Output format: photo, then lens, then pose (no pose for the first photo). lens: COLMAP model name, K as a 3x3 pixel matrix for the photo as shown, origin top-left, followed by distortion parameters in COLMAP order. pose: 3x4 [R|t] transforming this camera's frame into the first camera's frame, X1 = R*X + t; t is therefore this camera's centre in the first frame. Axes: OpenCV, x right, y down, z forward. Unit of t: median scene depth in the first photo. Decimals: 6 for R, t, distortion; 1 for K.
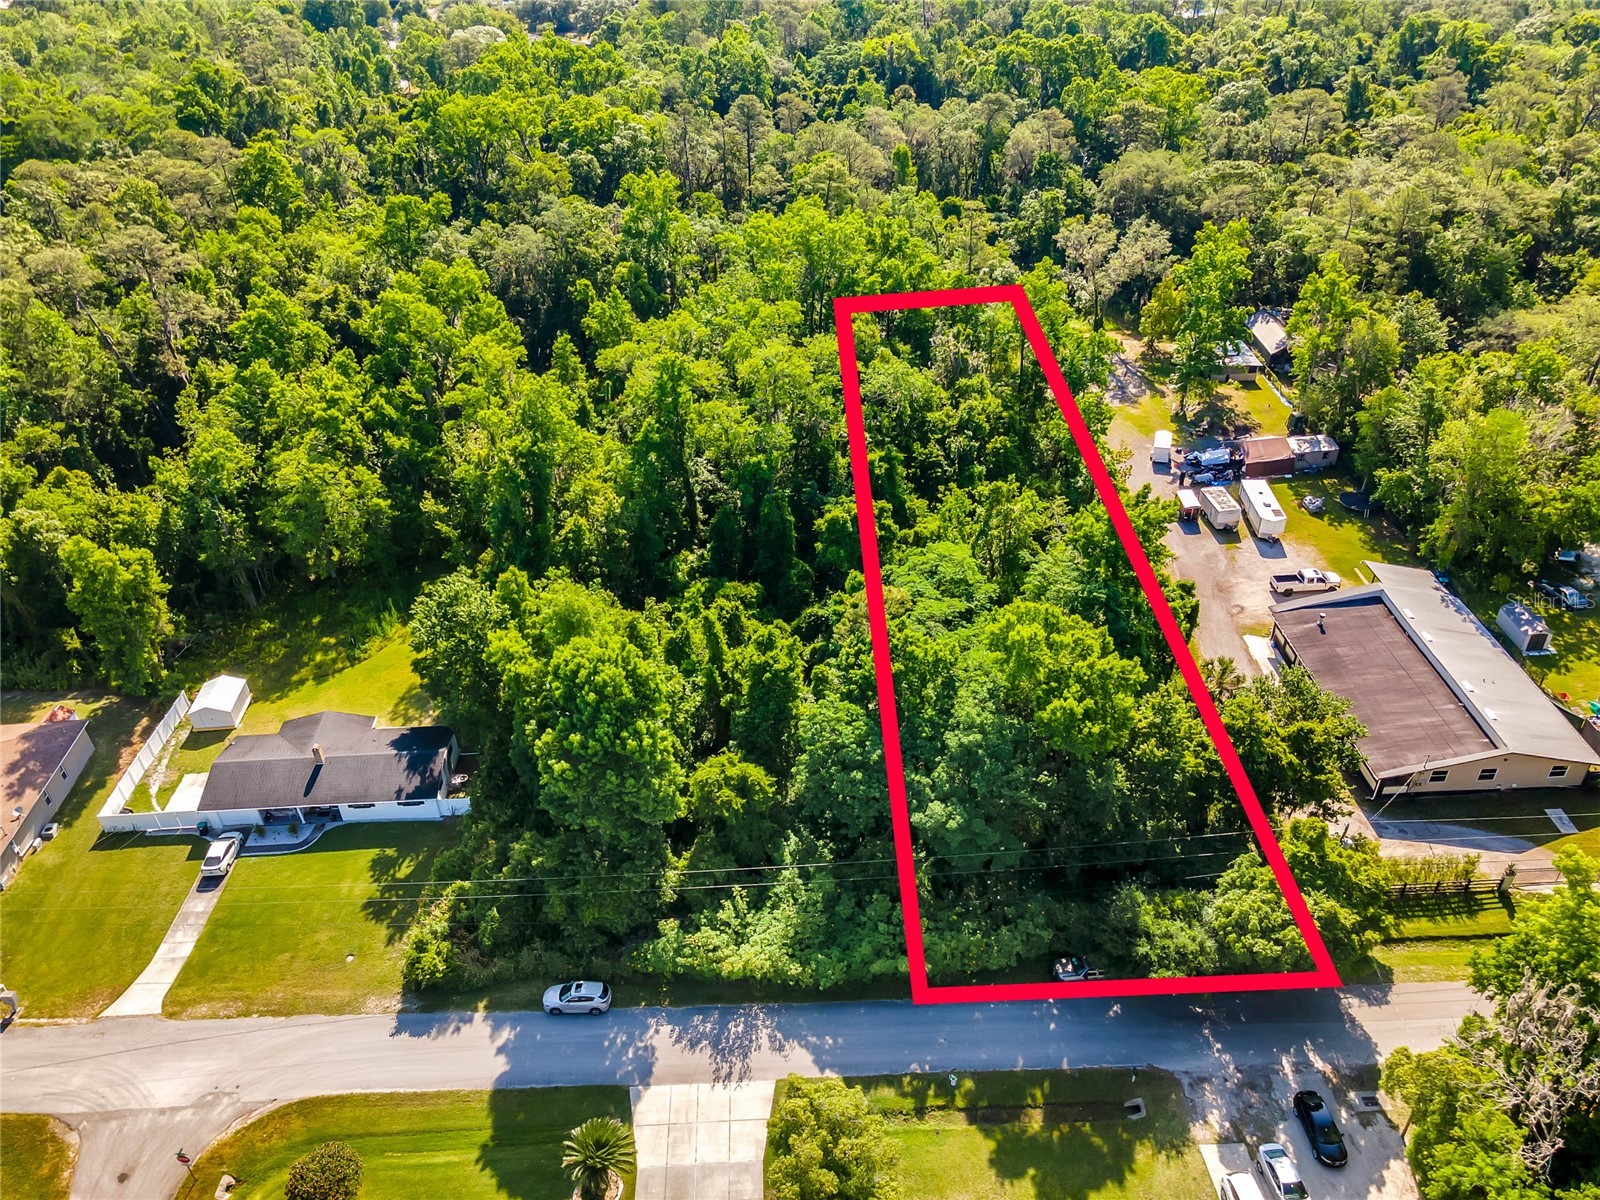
lens RADIAL K [[1169.7, 0, 790.5], [0, 1169.7, 602.5], [0, 0, 1]] dist [0.039044, -0.005053]
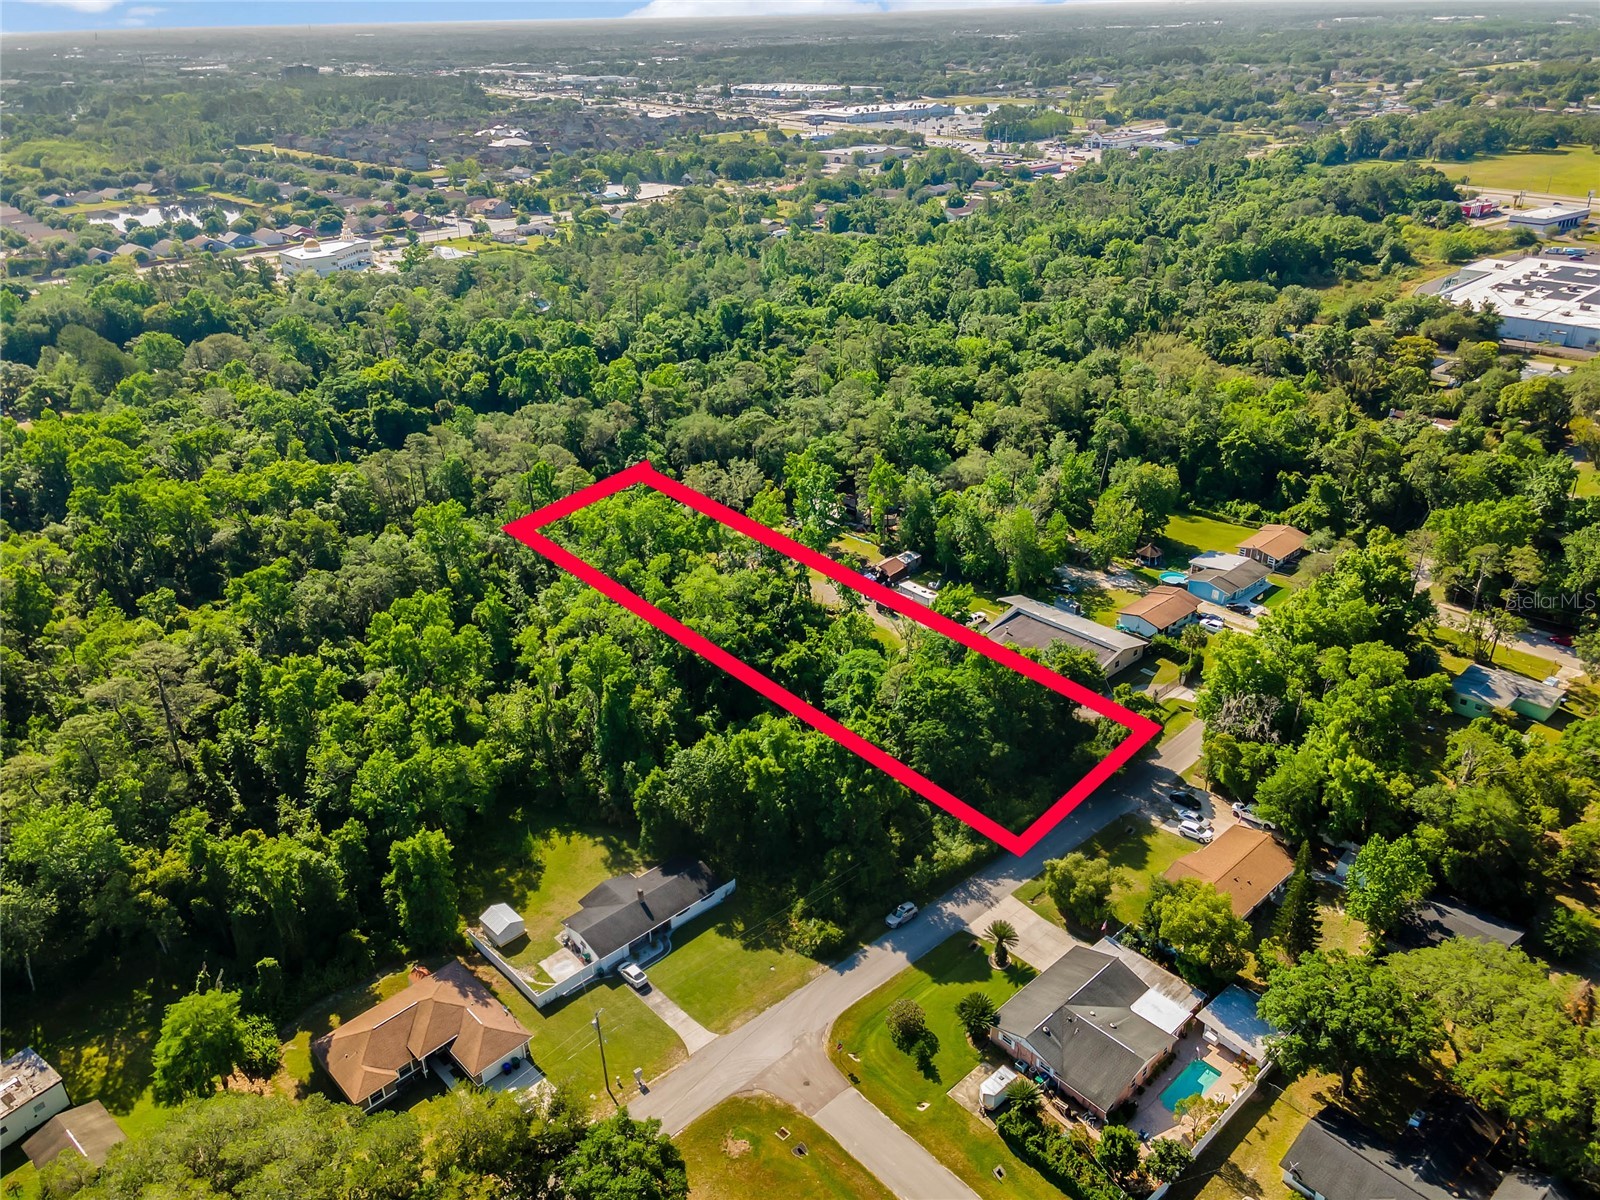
lens RADIAL K [[1169.7, 0, 790.5], [0, 1169.7, 602.5], [0, 0, 1]] dist [0.039044, -0.005053]
pose [[0.764453, -0.278569, 0.581387, -1.160088], [0.376462, 0.924983, -0.051801, -0.077515], [-0.523342, 0.258470, 0.811977, -0.478639]]
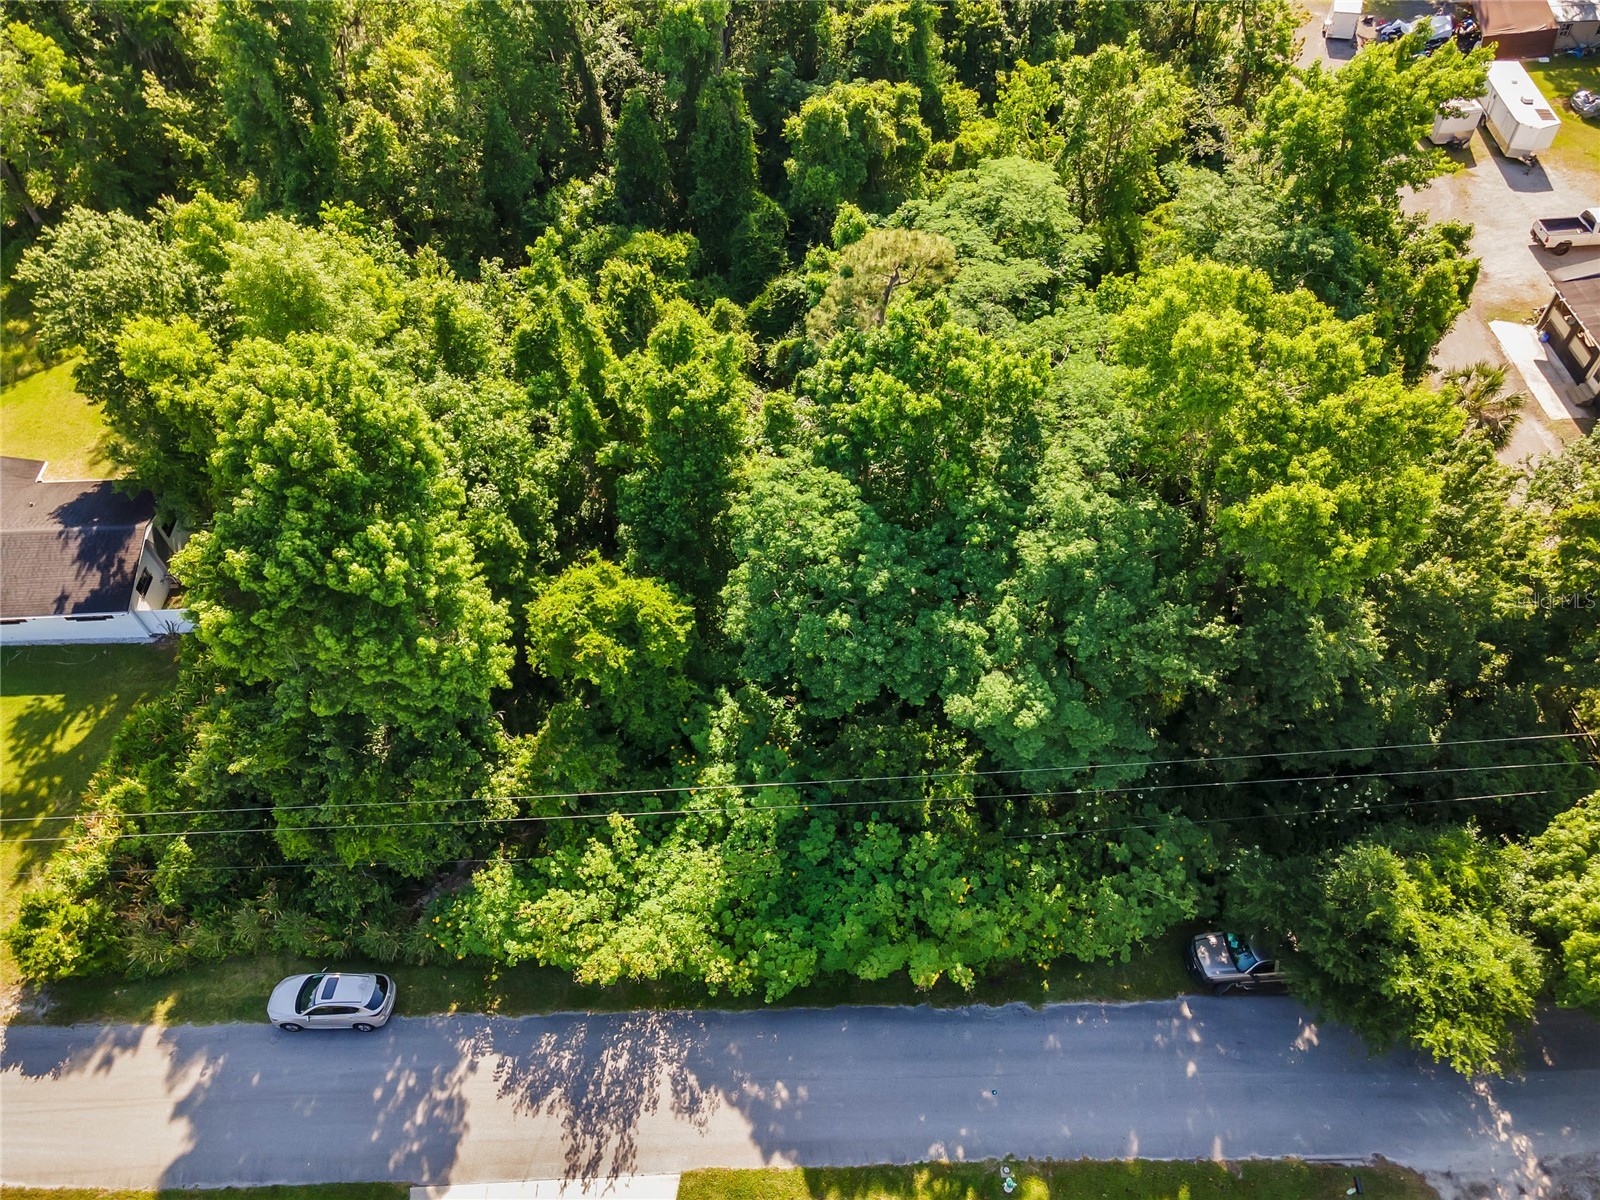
lens RADIAL K [[1169.7, 0, 790.5], [0, 1169.7, 602.5], [0, 0, 1]] dist [0.039044, -0.005053]
pose [[0.999960, 0.003805, -0.008124, 0.037012], [-0.001488, 0.963414, 0.268012, 0.004618], [0.008847, -0.267989, 0.963381, 0.486452]]
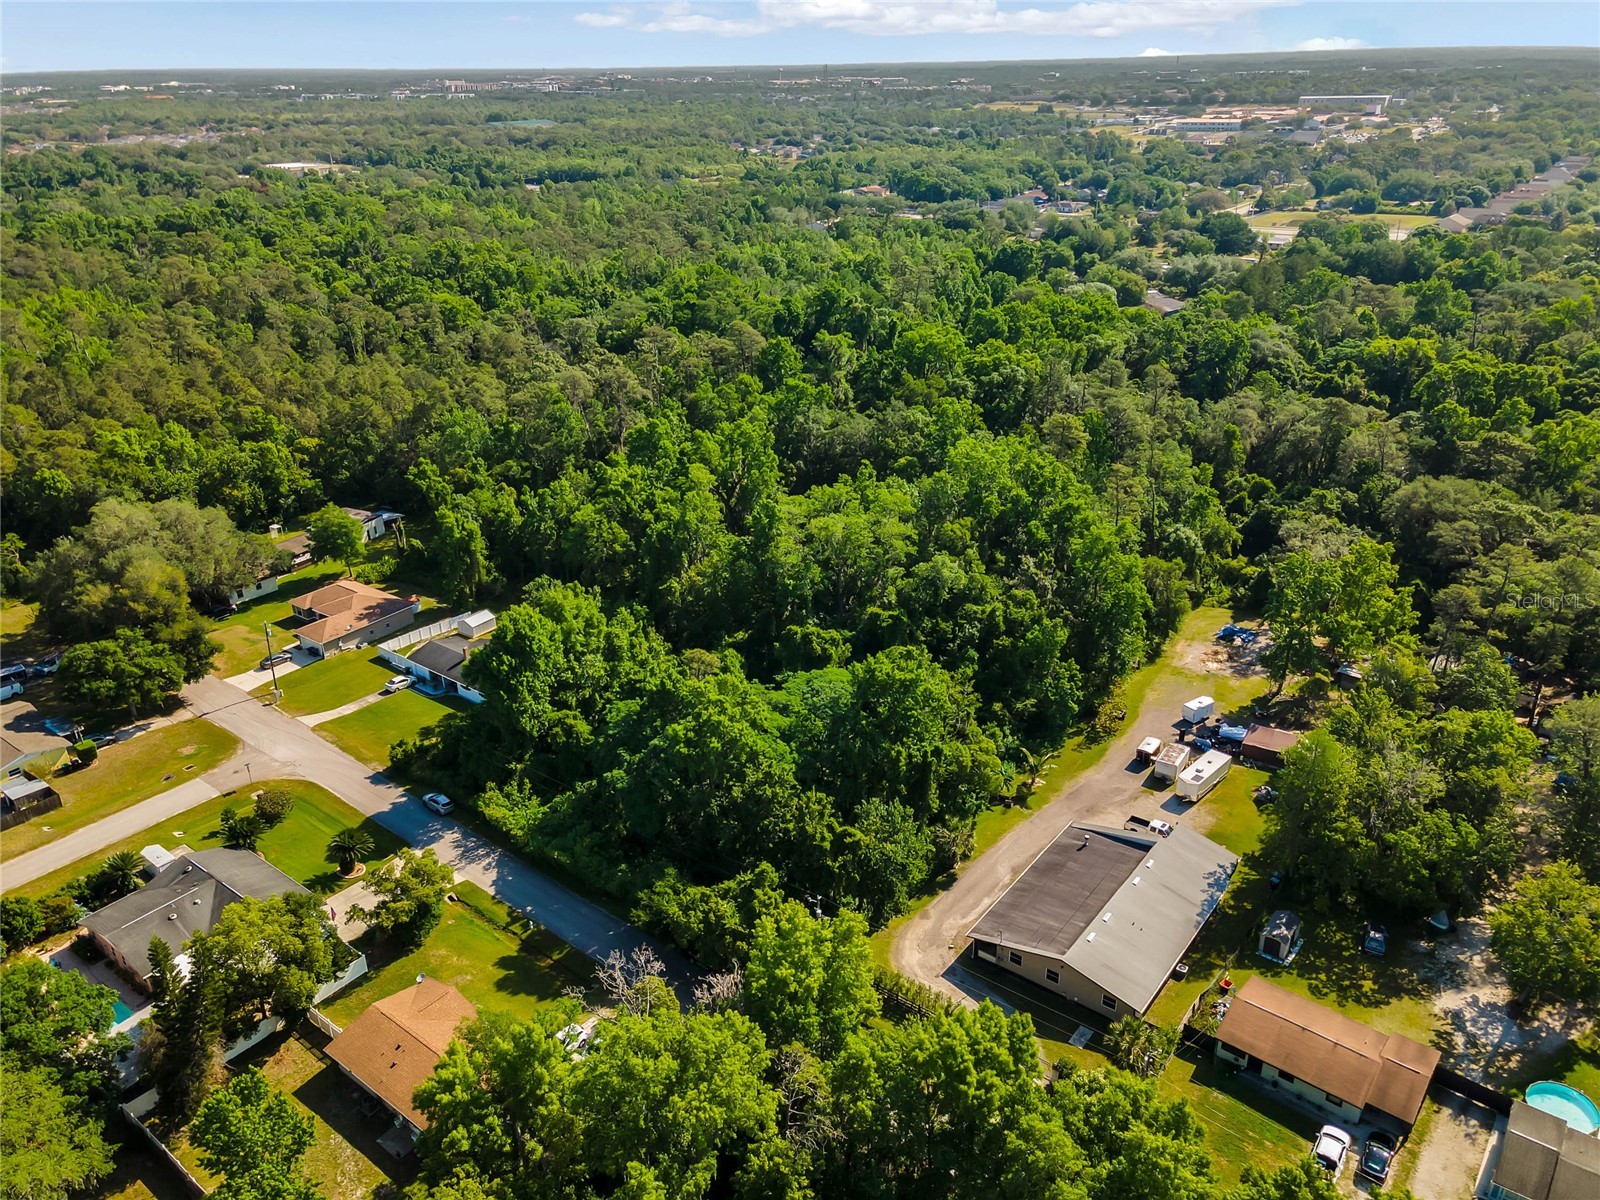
lens RADIAL K [[1169.7, 0, 790.5], [0, 1169.7, 602.5], [0, 0, 1]] dist [0.039044, -0.005053]
pose [[0.761048, 0.285405, -0.582537, 1.059985], [-0.381642, 0.923149, -0.046310, -0.046472], [0.524552, 0.257565, 0.811484, -0.184502]]
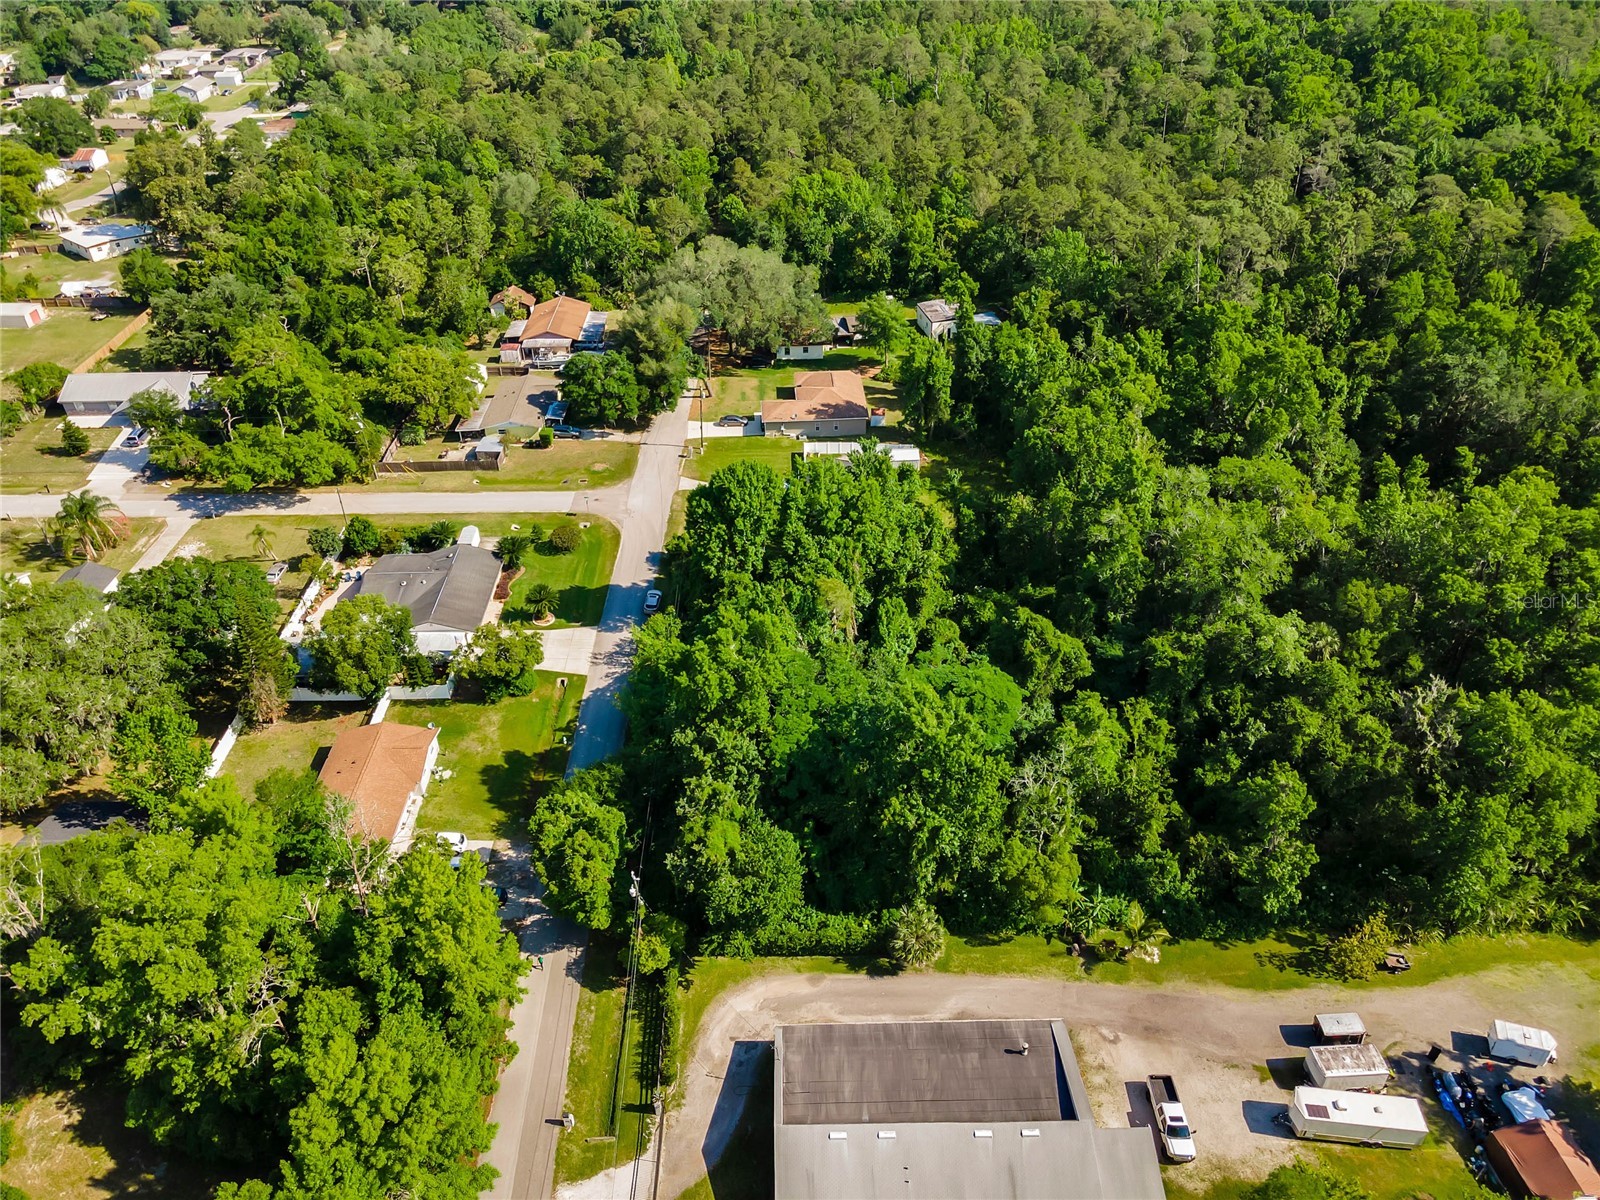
lens RADIAL K [[1169.7, 0, 790.5], [0, 1169.7, 602.5], [0, 0, 1]] dist [0.039044, -0.005053]
pose [[-0.038962, 0.602236, -0.797367, 1.192465], [-0.560169, 0.647630, 0.516514, -0.681765], [0.827462, 0.466784, 0.312121, 0.572864]]
